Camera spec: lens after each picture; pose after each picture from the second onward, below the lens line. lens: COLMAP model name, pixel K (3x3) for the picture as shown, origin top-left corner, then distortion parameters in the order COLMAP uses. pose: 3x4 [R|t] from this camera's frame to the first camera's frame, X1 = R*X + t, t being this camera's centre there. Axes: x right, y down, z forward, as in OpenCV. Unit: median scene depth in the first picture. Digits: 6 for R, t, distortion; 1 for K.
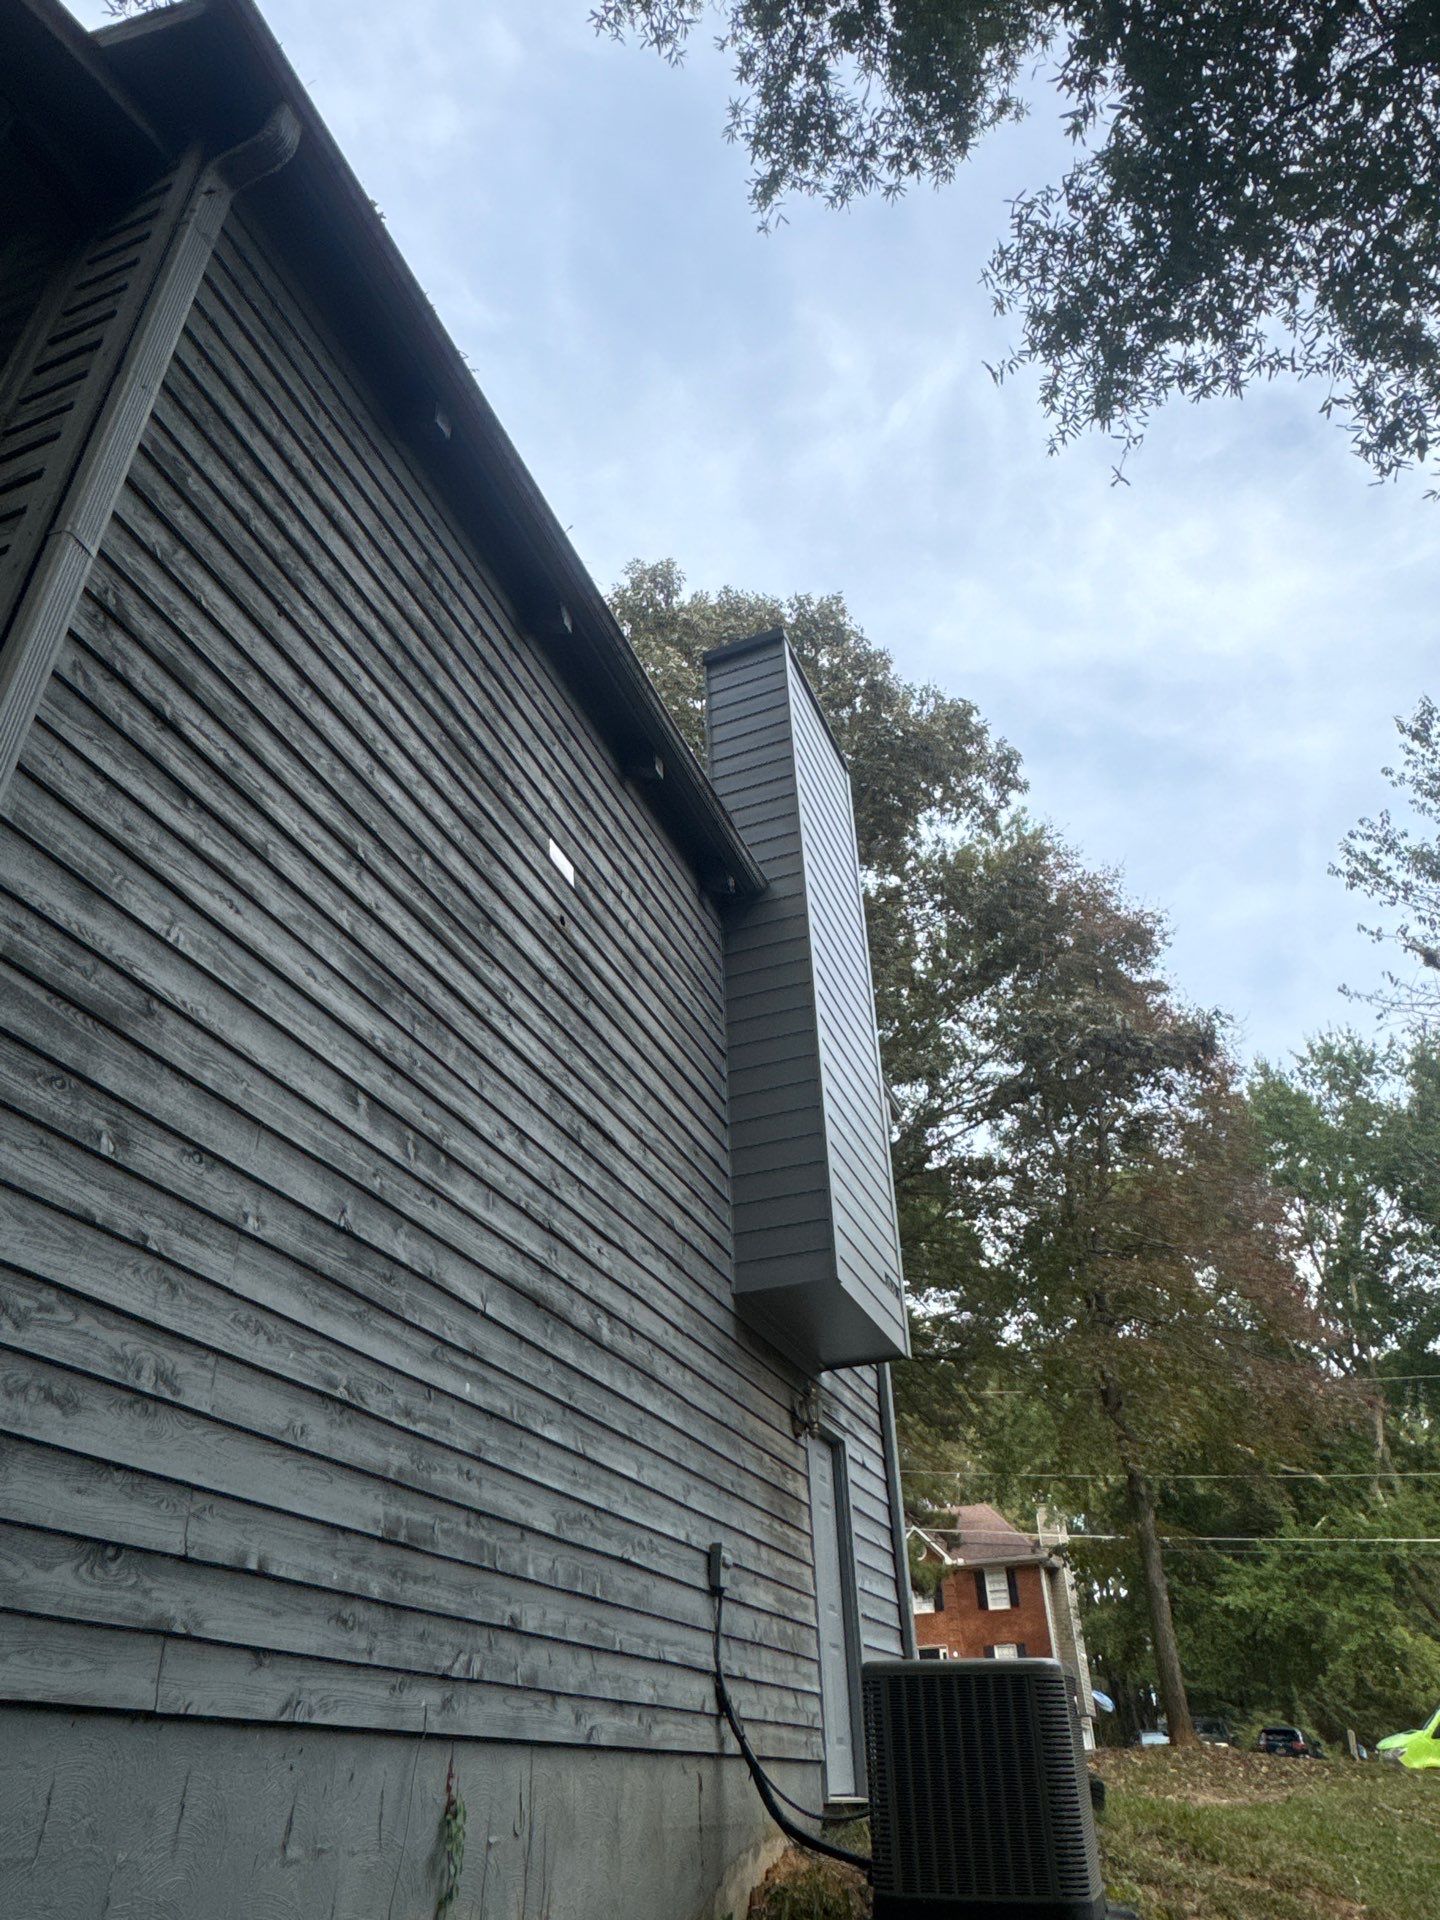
lens RADIAL K [[1252.9, 0, 711.6], [0, 1252.9, 964.6], [0, 0, 1]] dist [-0.006225, 0.000542]
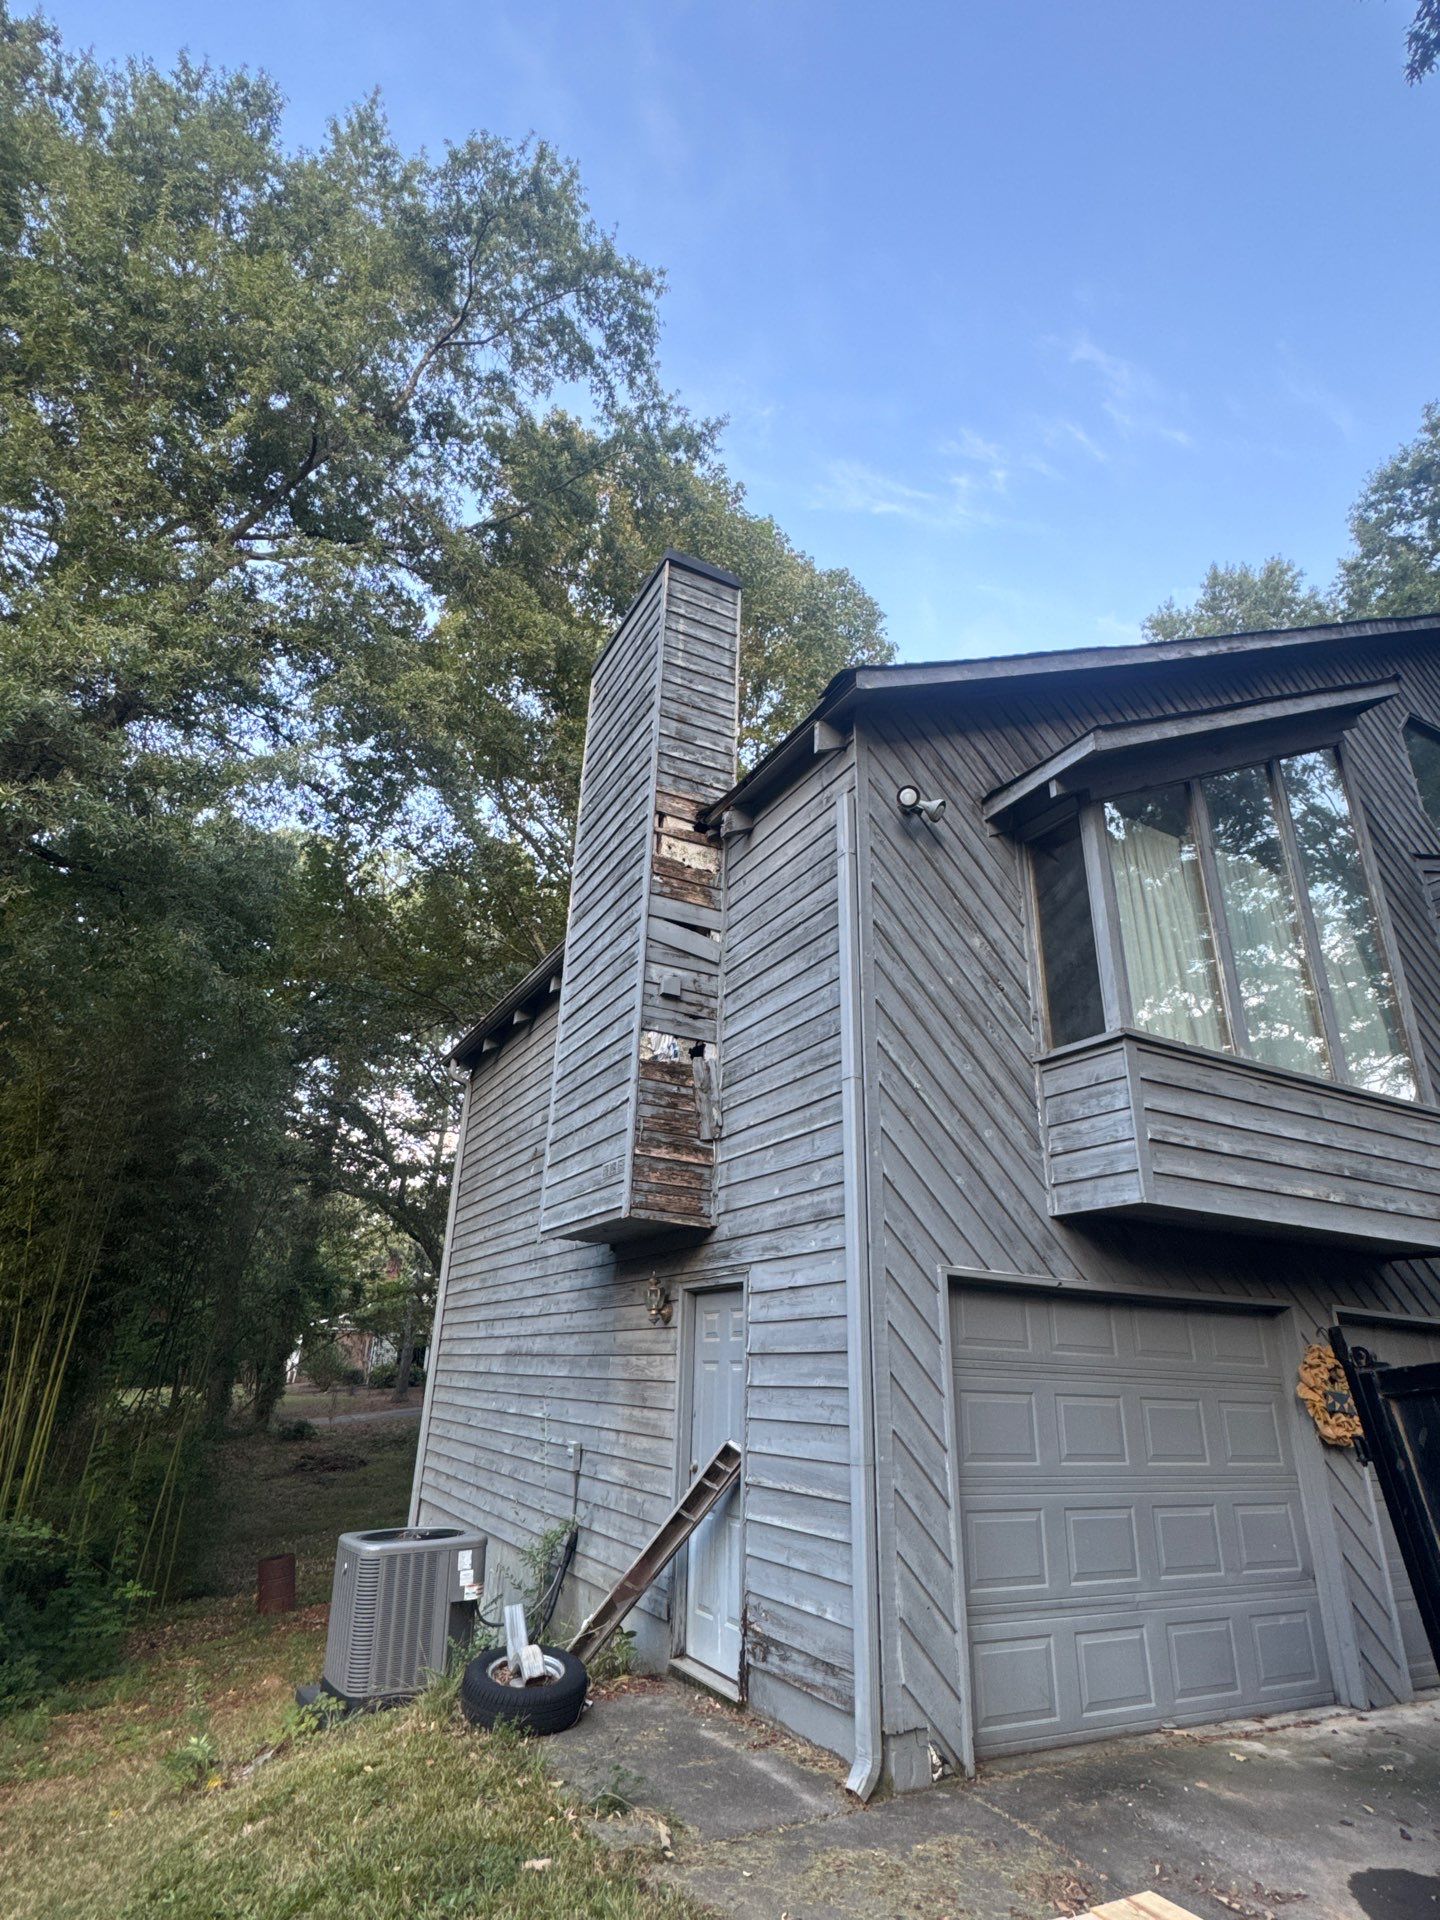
lens RADIAL K [[1005.1, 0, 713.5], [0, 1005.1, 950.8], [0, 0, 1]] dist [-0.001908, -0.000516]
pose [[-0.650429, -0.297394, -0.698927, 1.150309], [0.408556, 0.638741, -0.651991, 1.160141], [0.640331, -0.709624, -0.293954, 2.313184]]
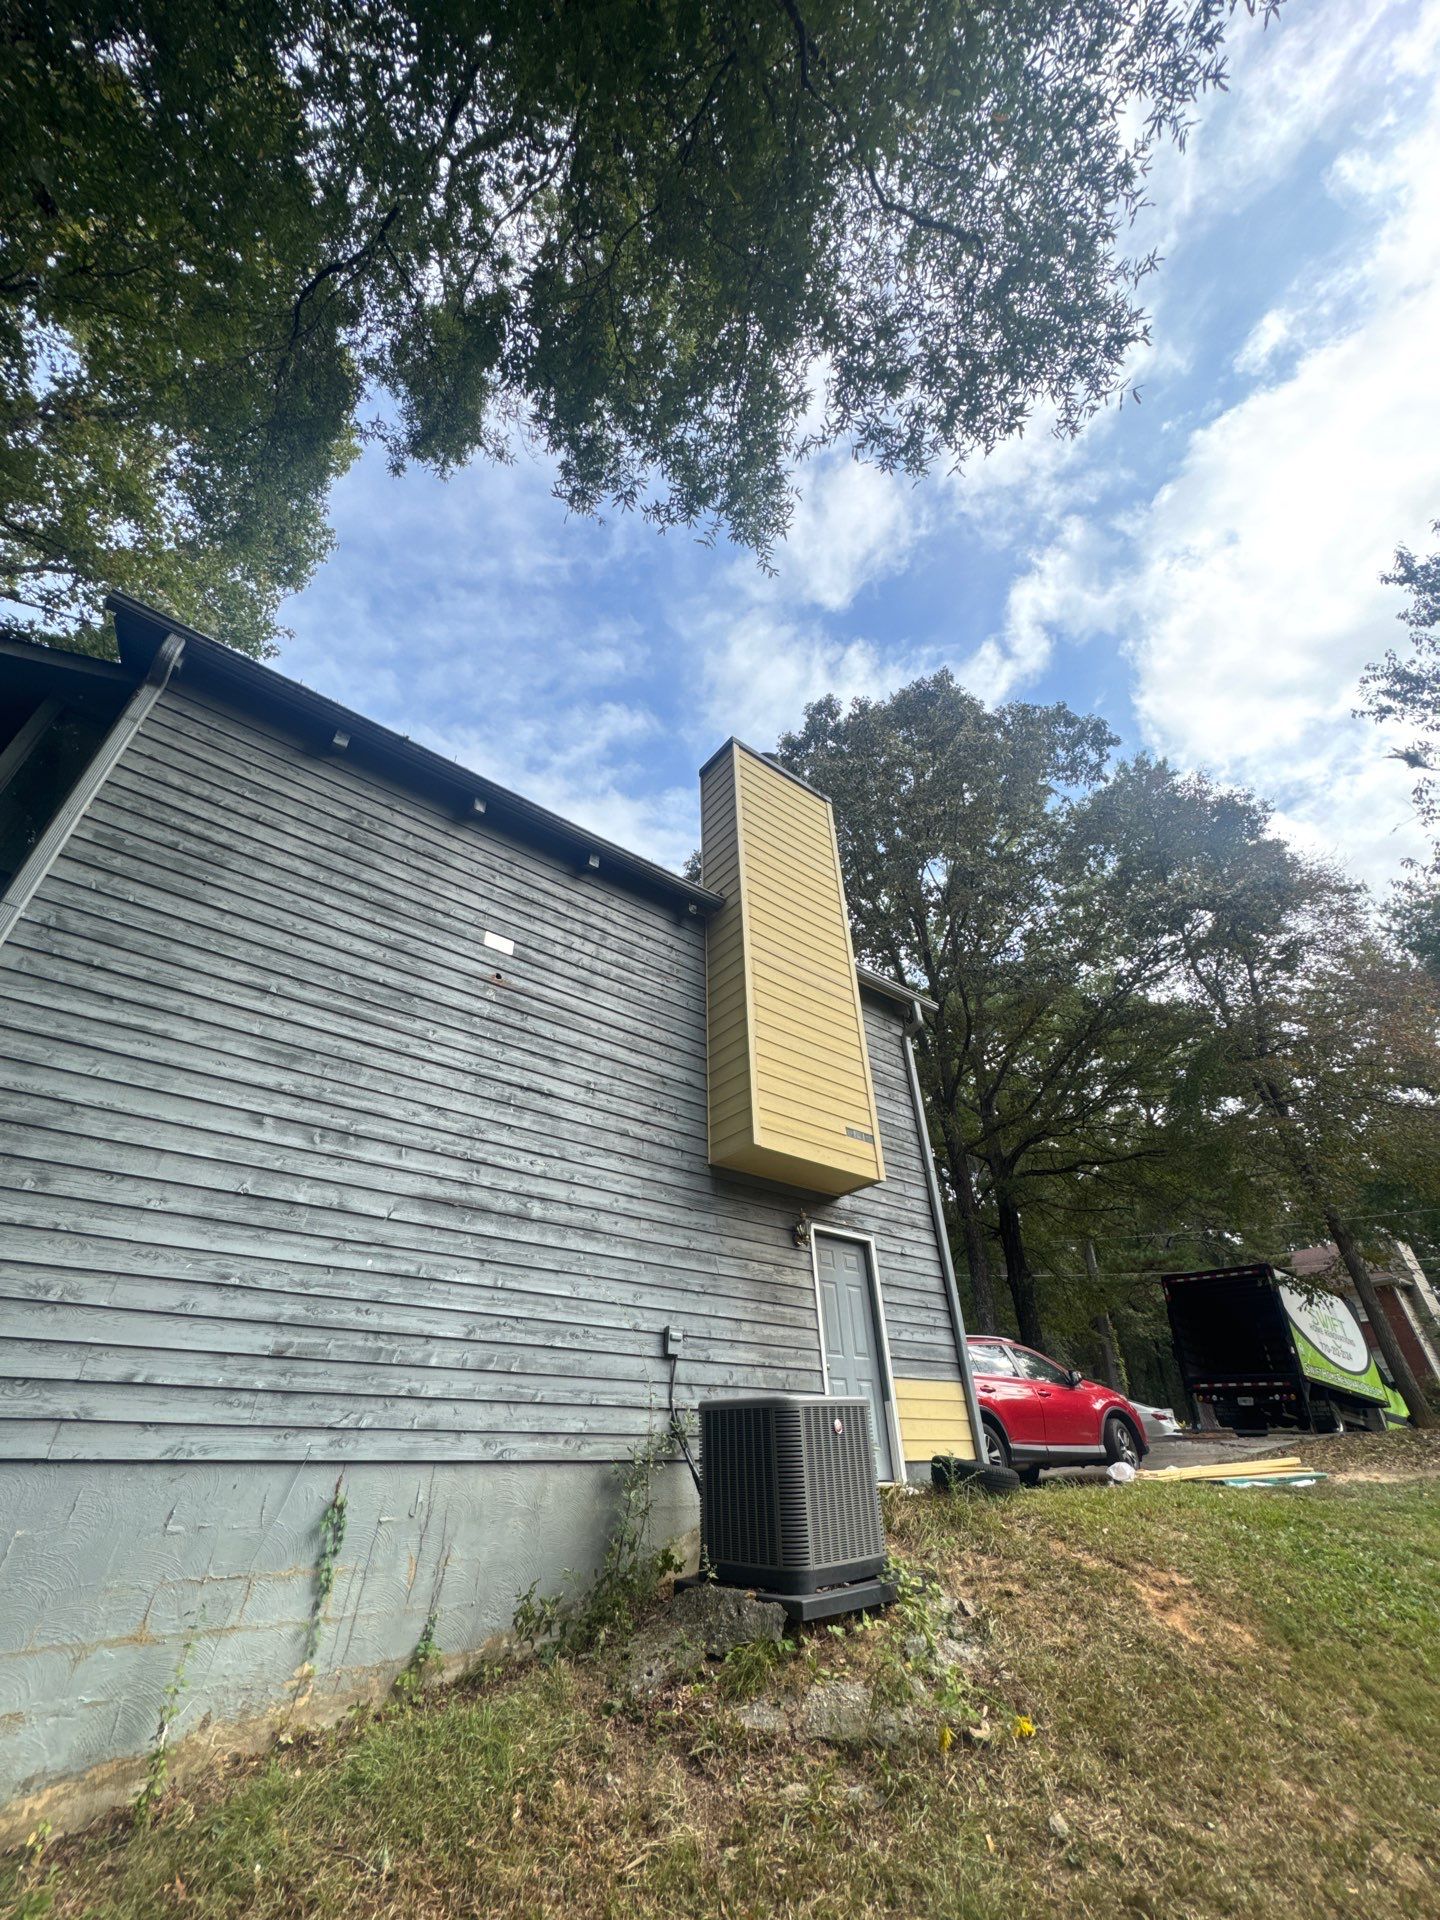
lens RADIAL K [[756.9, 0, 720.0], [0, 756.9, 960.0], [0, 0, 1]] dist [-0.002458, -0.000145]
pose [[0.871472, -0.277932, -0.404092, 0.696497], [0.276765, 0.958894, -0.062644, 0.112524], [0.404891, -0.057246, 0.912571, 0.209417]]
